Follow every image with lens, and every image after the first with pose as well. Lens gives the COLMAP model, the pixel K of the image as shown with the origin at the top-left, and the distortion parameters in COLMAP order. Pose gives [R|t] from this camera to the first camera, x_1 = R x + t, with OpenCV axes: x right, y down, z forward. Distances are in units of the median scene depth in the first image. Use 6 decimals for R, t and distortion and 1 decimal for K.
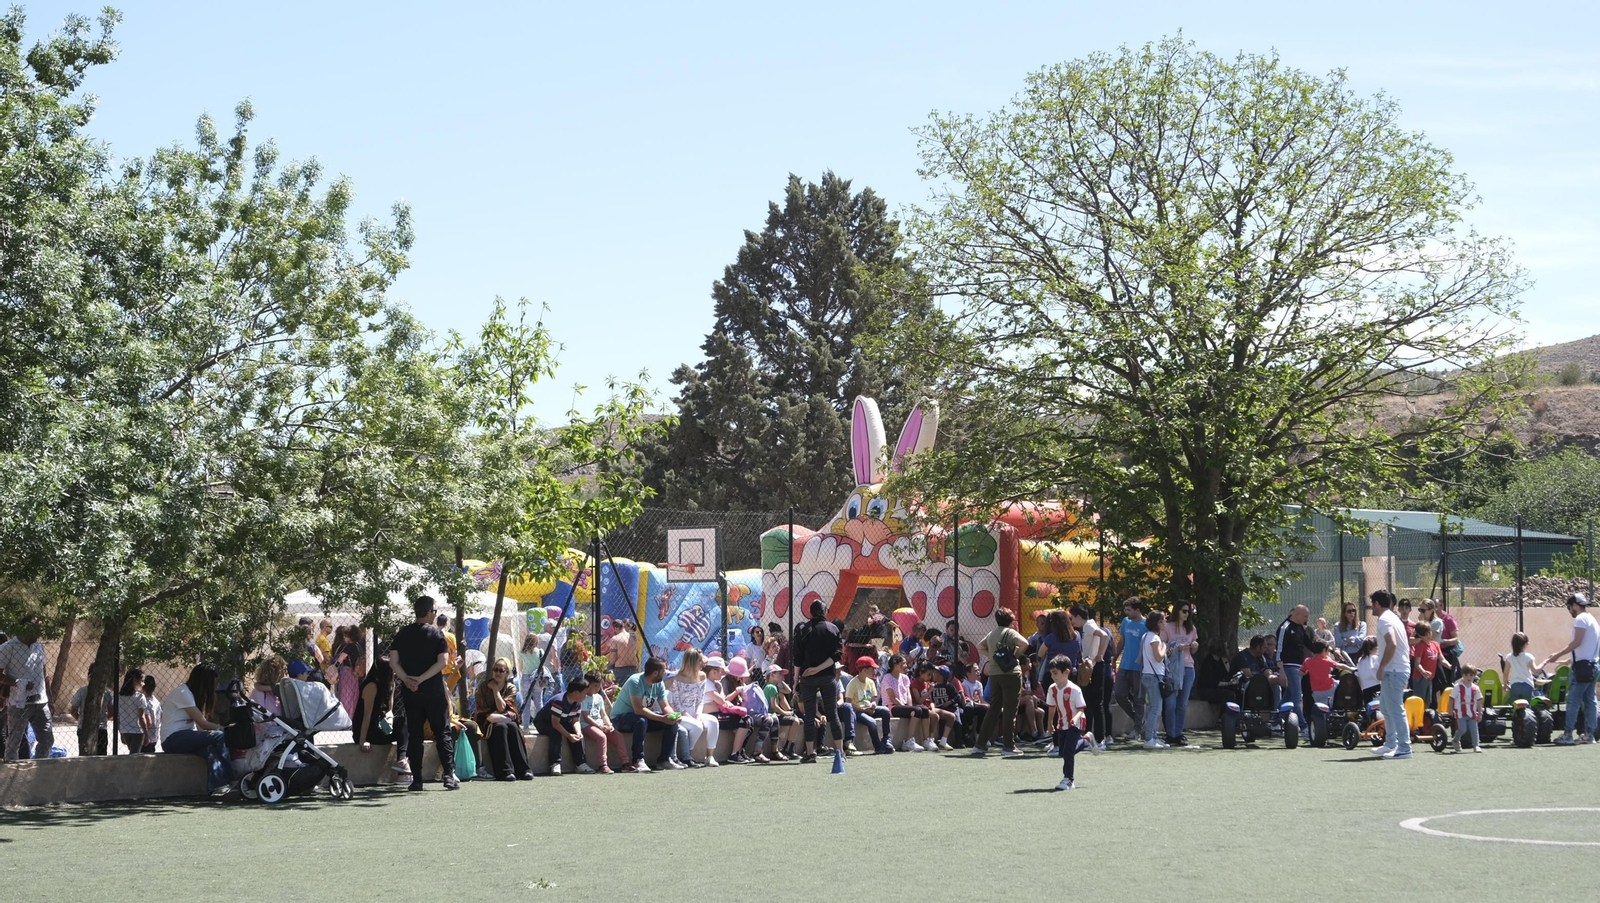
lens RADIAL K [[1492.9, 0, 810.7], [0, 1492.9, 457.1], [0, 0, 1]] dist [-0.029605, 0.034635]
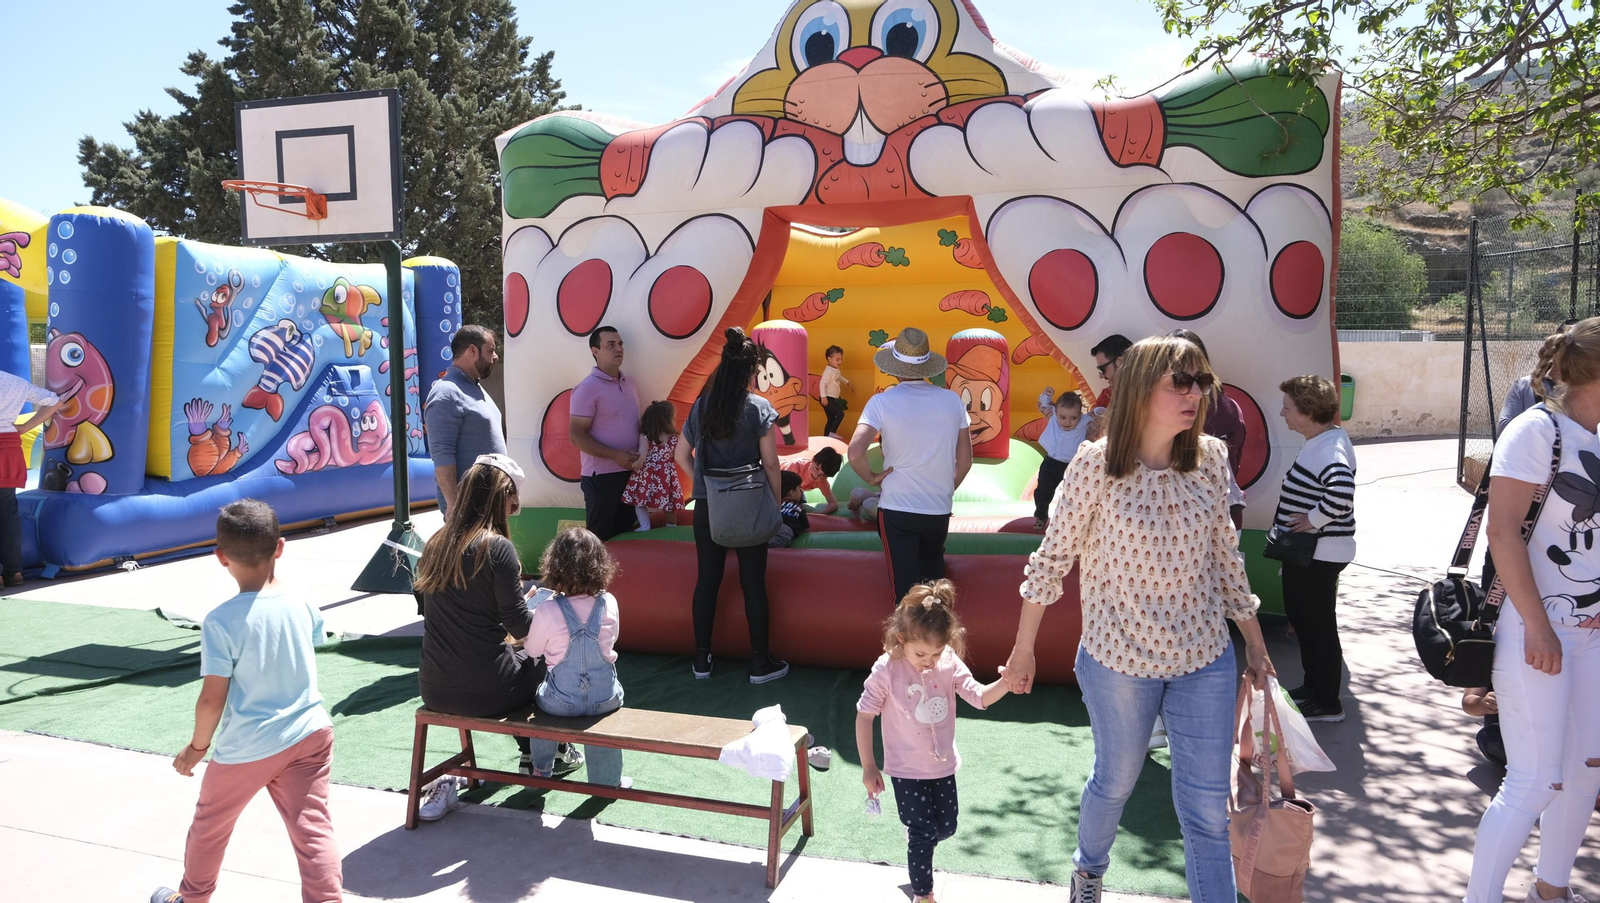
lens RADIAL K [[1079.1, 0, 807.2], [0, 1079.1, 454.9], [0, 0, 1]] dist [-0.032697, 0.017571]
pose [[0.907057, -0.029536, 0.419969, -0.070313], [-0.051330, 0.982336, 0.179950, 0.068837], [-0.417866, -0.184782, 0.889519, 0.582661]]
